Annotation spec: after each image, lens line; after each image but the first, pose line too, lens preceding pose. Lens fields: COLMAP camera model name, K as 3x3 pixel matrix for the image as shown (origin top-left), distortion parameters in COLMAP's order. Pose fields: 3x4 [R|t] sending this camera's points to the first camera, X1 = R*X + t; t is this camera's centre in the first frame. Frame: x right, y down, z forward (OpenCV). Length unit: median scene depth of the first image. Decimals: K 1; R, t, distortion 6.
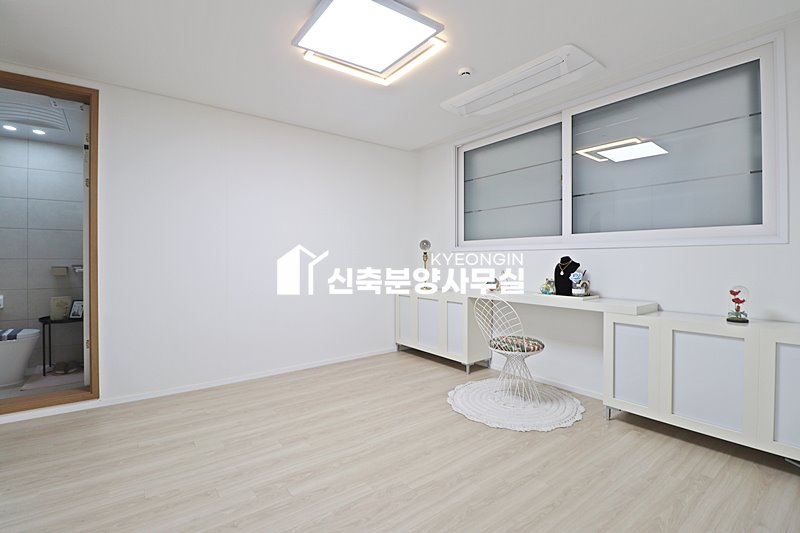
lens RADIAL K [[372.5, 0, 400.8], [0, 372.5, 264.8], [0, 0, 1]] dist [-0.006590, -0.010678]
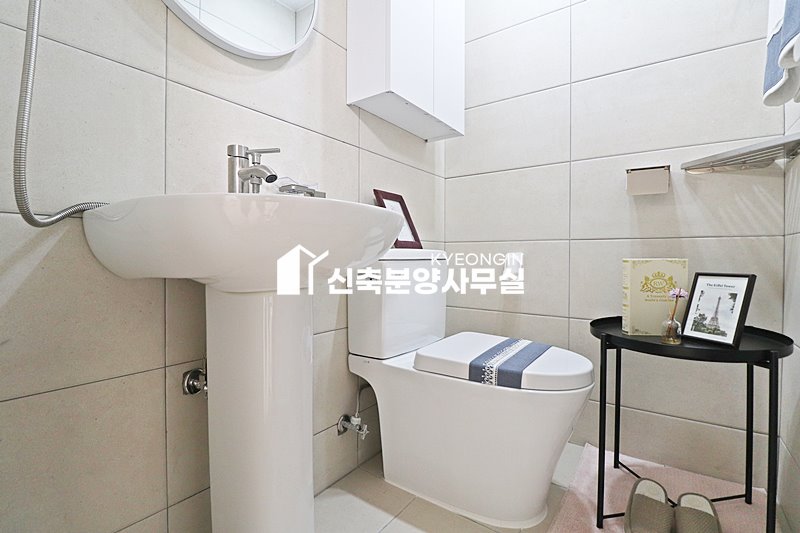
lens RADIAL K [[372.5, 0, 400.5], [0, 372.5, 263.1], [0, 0, 1]] dist [-0.006590, -0.010678]
pose [[0.285206, 0.011241, -0.958400, -0.707267], [-0.004420, 0.999936, 0.010413, 0.089779], [0.958456, 0.001266, 0.285237, 0.729531]]
